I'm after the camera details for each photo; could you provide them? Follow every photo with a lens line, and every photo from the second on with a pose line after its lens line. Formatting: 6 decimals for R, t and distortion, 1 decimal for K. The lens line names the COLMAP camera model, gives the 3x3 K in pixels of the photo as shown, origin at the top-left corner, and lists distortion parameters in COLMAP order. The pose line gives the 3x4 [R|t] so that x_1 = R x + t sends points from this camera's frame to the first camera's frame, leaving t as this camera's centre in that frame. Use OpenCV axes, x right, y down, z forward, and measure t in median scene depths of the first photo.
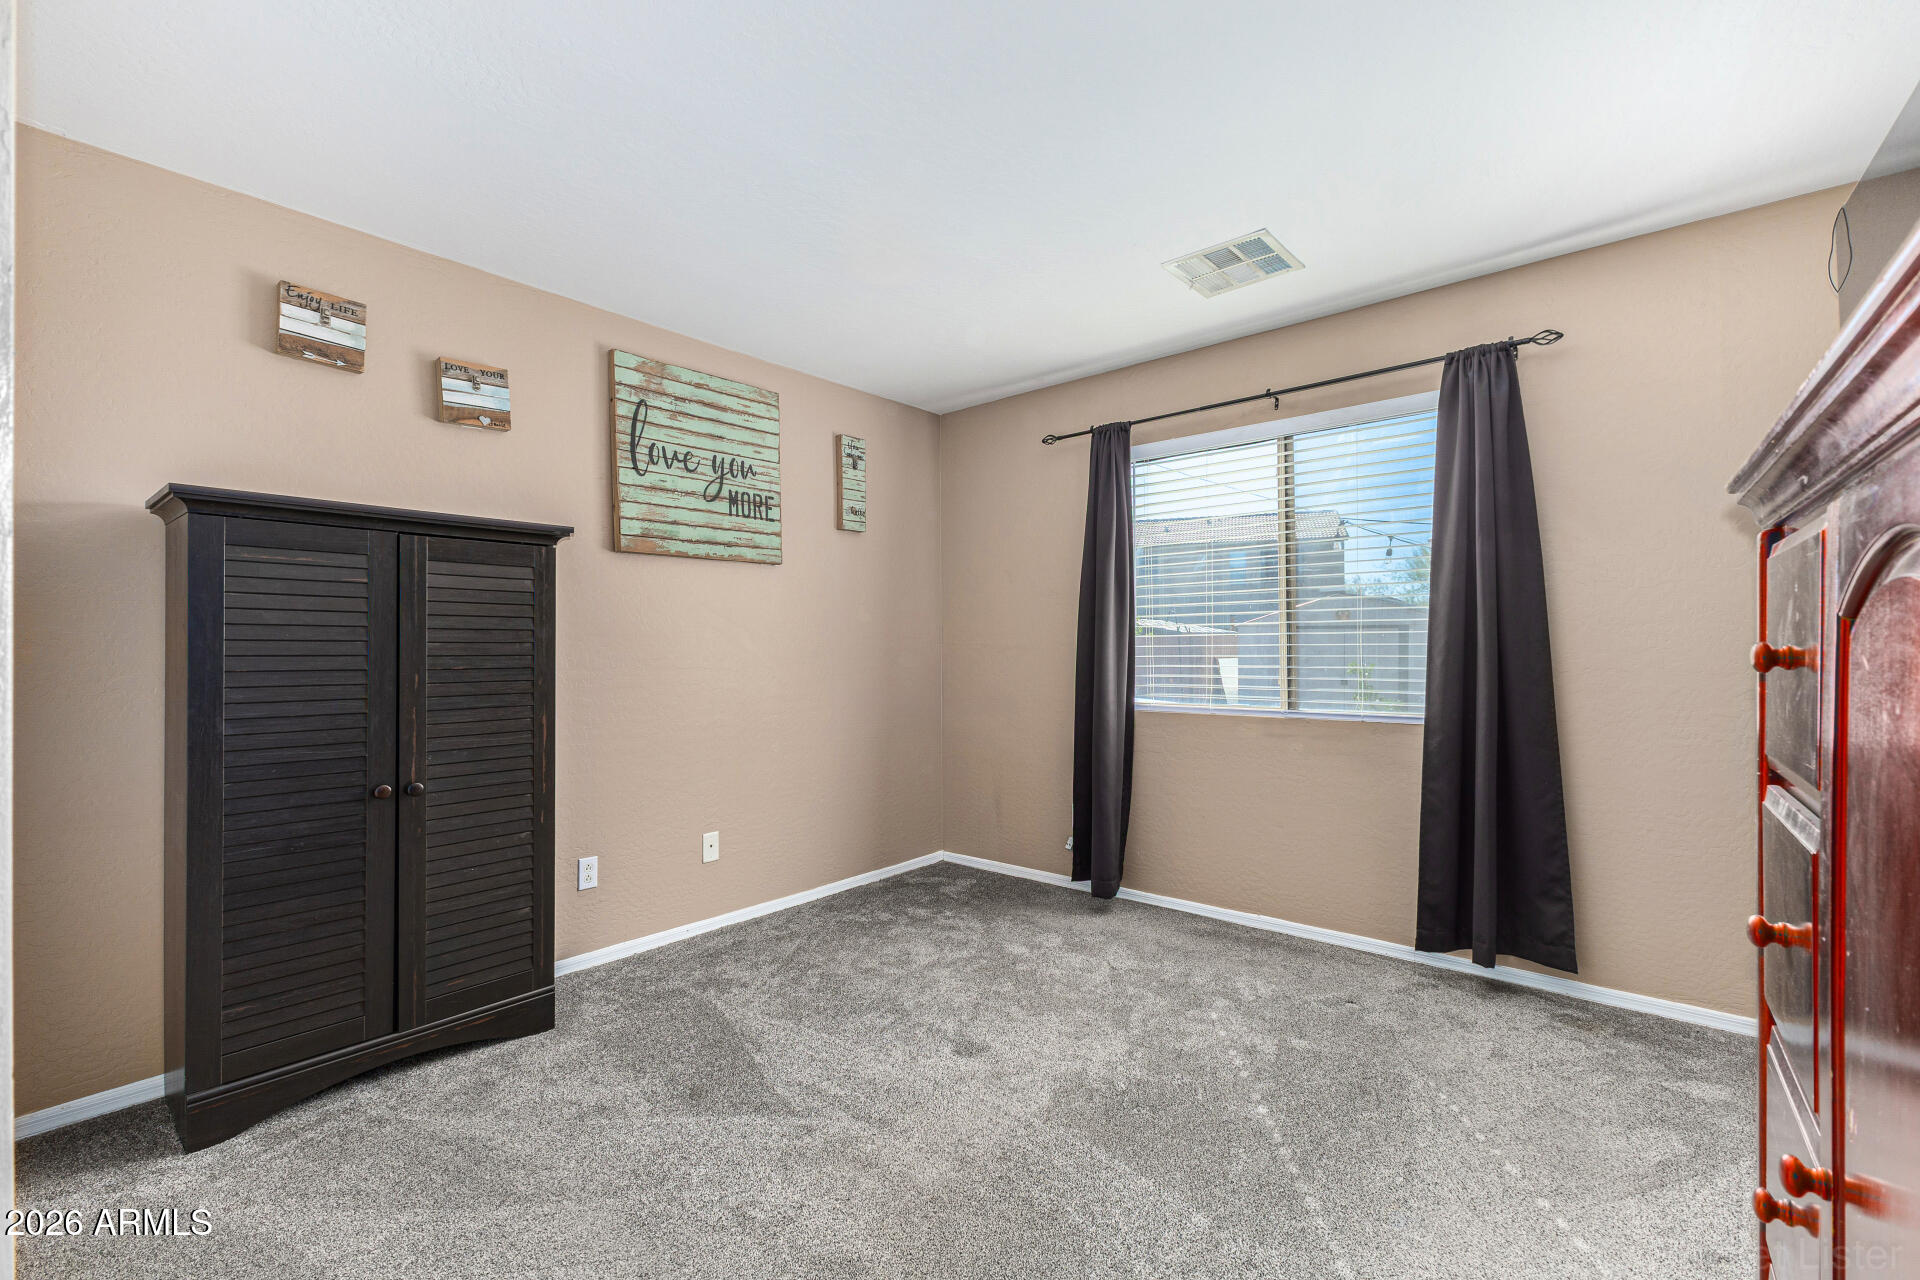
lens RADIAL K [[827.3, 0, 960.0], [0, 827.3, 640.0], [0, 0, 1]] dist [0.010131, -0.000143]
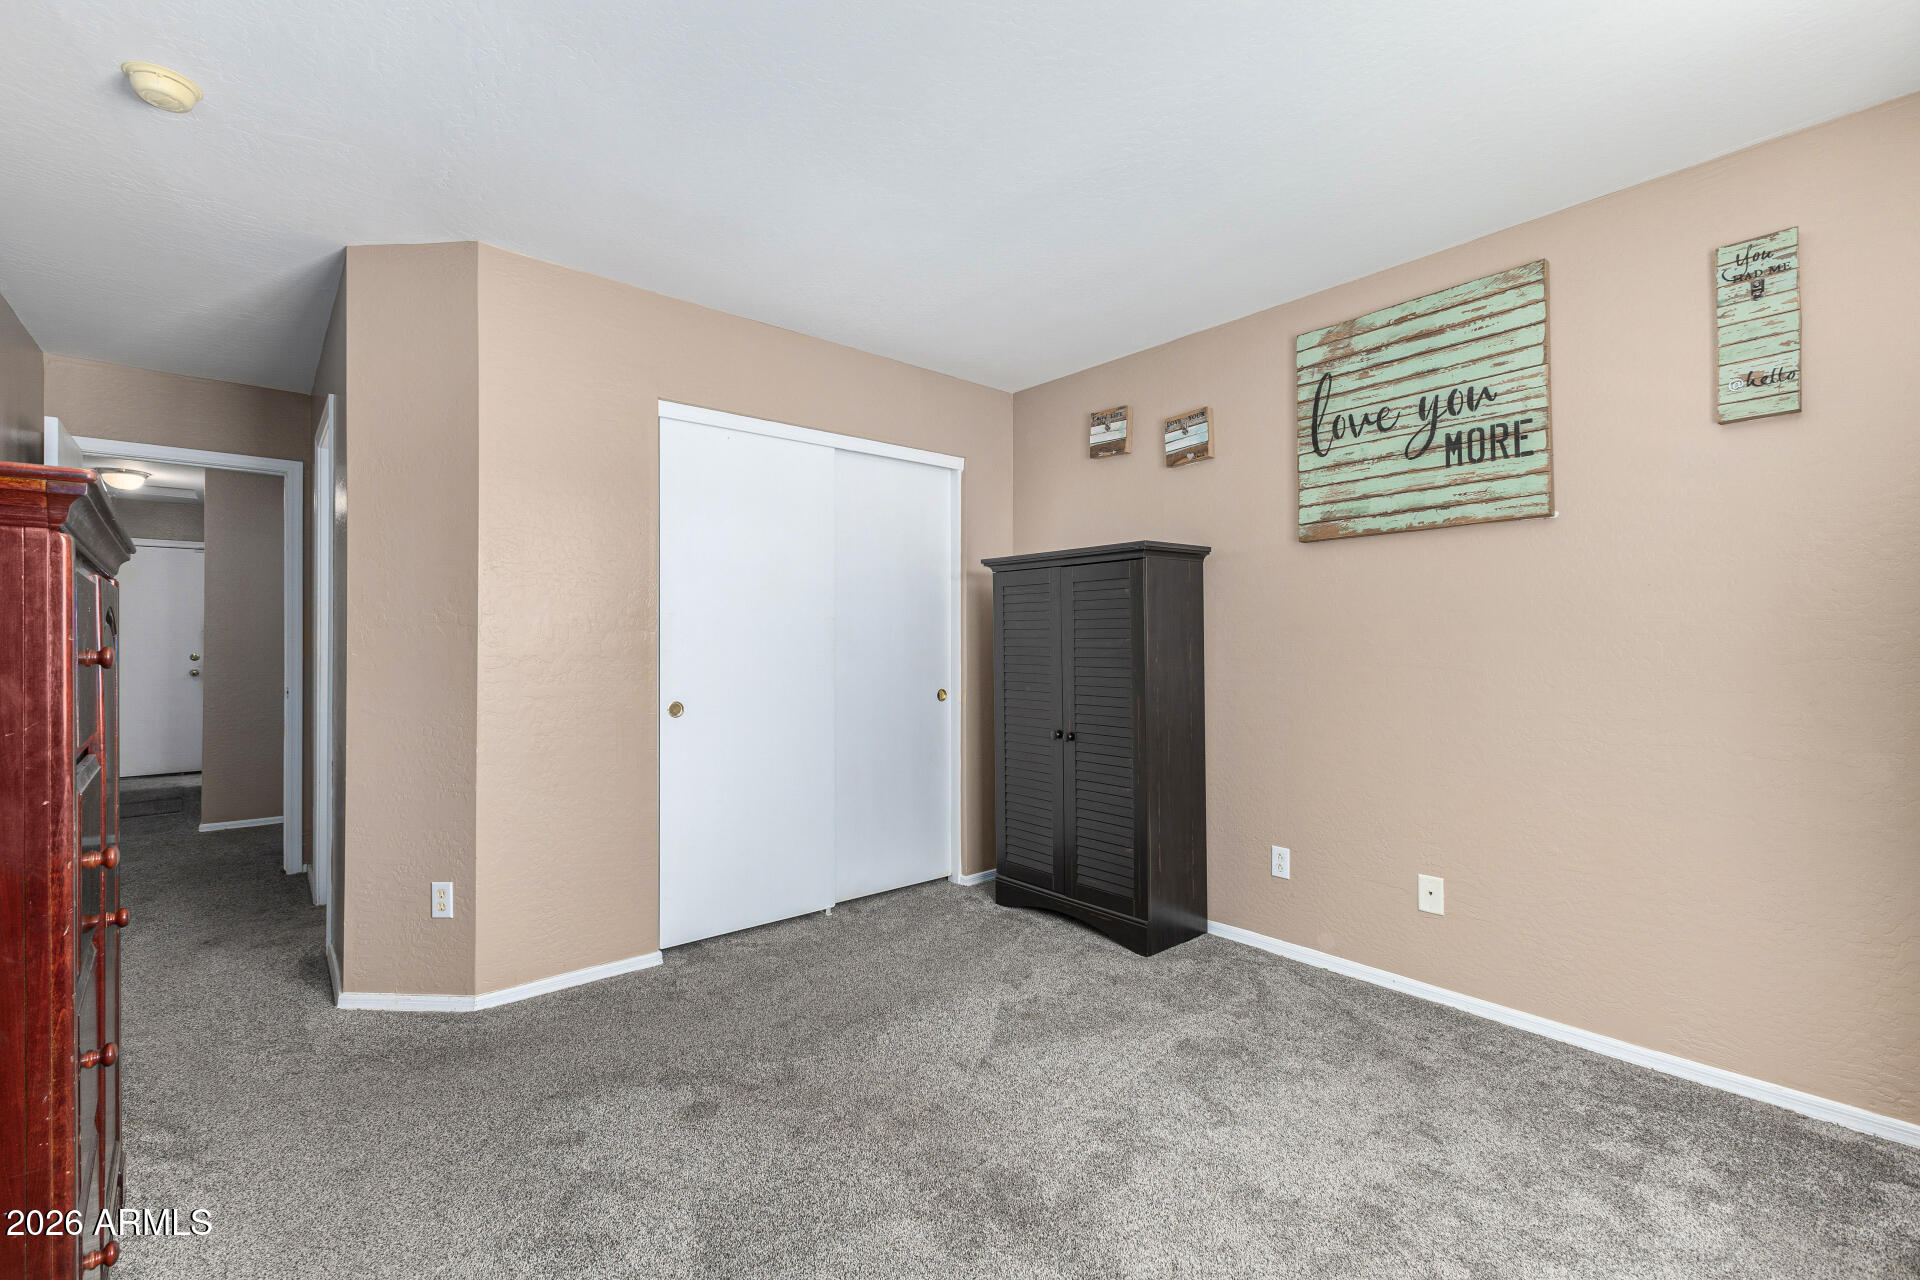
lens RADIAL K [[827.3, 0, 960.0], [0, 827.3, 640.0], [0, 0, 1]] dist [0.010131, -0.000143]
pose [[-0.159535, -0.004052, -0.987184, 0.562443], [0.008301, 0.999951, -0.005446, 0.008747], [0.987157, -0.009064, -0.159493, 0.700773]]
